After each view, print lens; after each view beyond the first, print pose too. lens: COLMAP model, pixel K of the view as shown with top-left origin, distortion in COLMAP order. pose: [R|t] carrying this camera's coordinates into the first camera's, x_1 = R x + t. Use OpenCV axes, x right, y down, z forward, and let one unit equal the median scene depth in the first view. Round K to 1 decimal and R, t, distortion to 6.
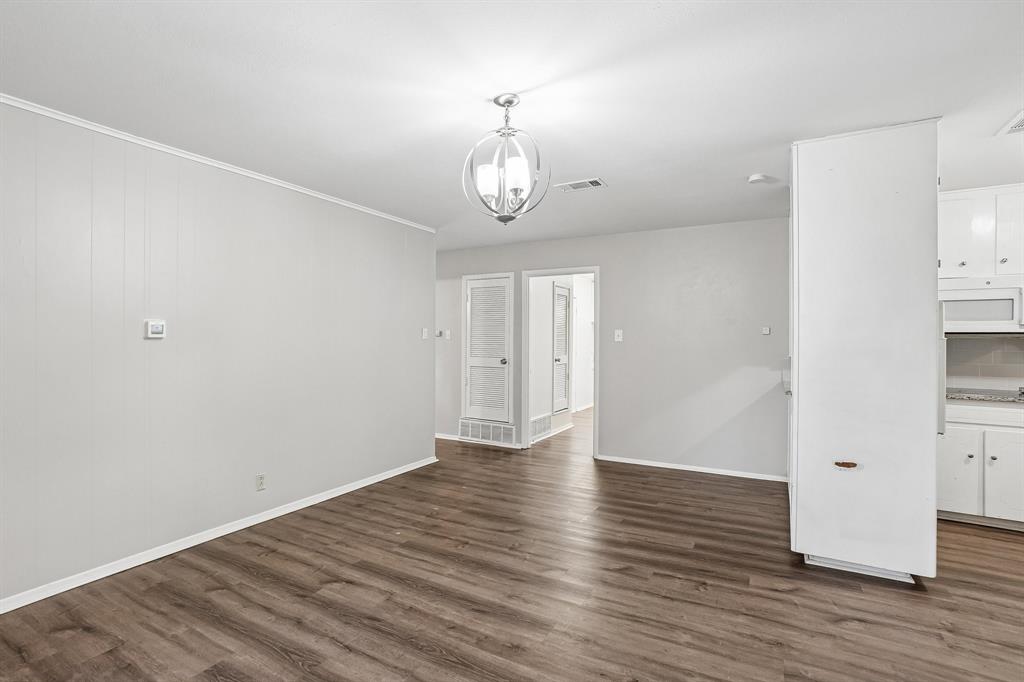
lens RADIAL K [[477.1, 0, 506.3], [0, 477.1, 341.9], [0, 0, 1]] dist [-0.050351, 0.024703]
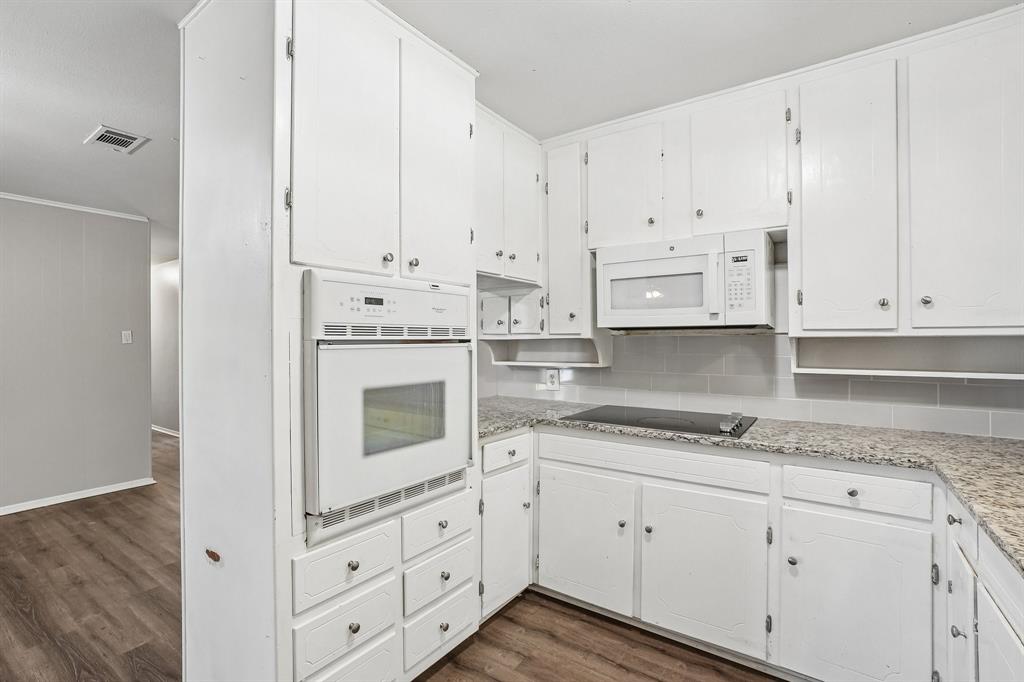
lens RADIAL K [[483.9, 0, 509.7], [0, 483.9, 339.1], [0, 0, 1]] dist [-0.047456, 0.026996]
pose [[0.993604, -0.007998, -0.112636, 0.940480], [0.007123, 0.999941, -0.008163, -0.000169], [0.112695, 0.007308, 0.993603, 0.344365]]
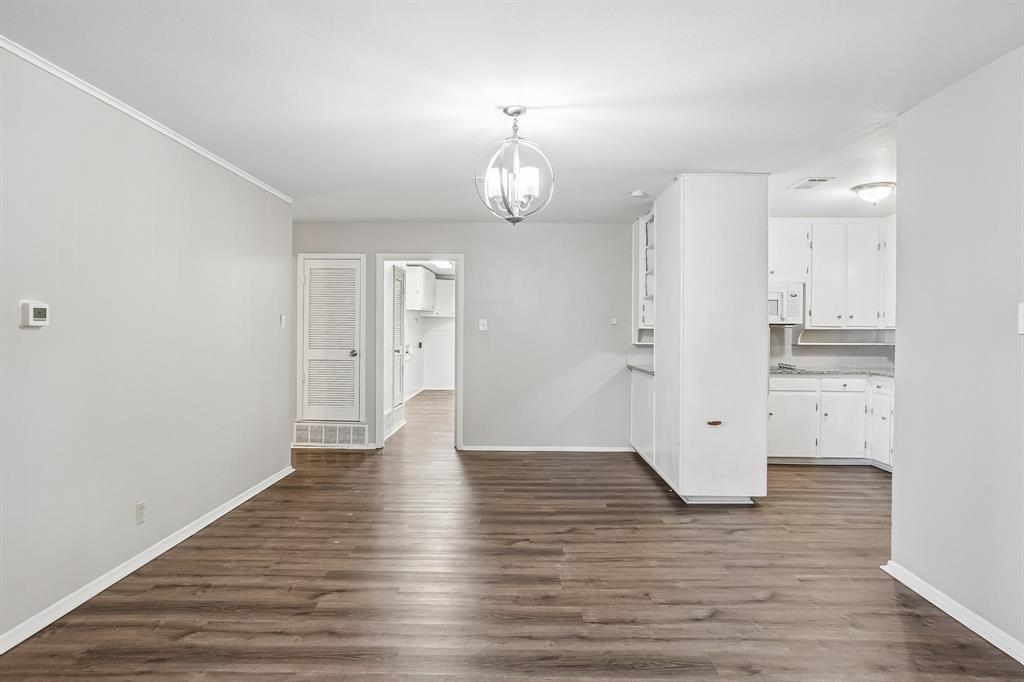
lens RADIAL K [[548.4, 0, 514.9], [0, 548.4, 335.9], [0, 0, 1]] dist [-0.004652, 0.001446]
pose [[0.881053, -0.005421, 0.472986, -0.412231], [0.001115, 0.999955, 0.009384, -0.001044], [-0.473016, -0.007740, 0.881020, -0.084647]]
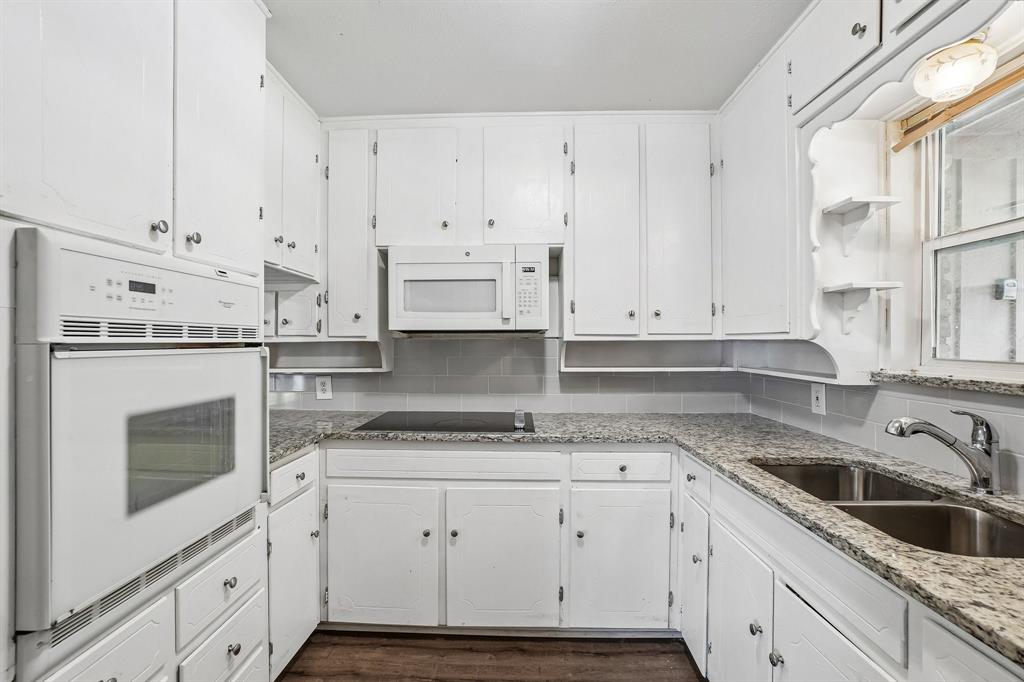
lens RADIAL K [[477.1, 0, 506.3], [0, 477.1, 341.9], [0, 0, 1]] dist [-0.050351, 0.024703]
pose [[0.890512, -0.005845, 0.454922, 0.827287], [0.008272, 0.999960, -0.003345, -0.002169], [-0.454884, 0.006742, 0.890525, 0.408415]]
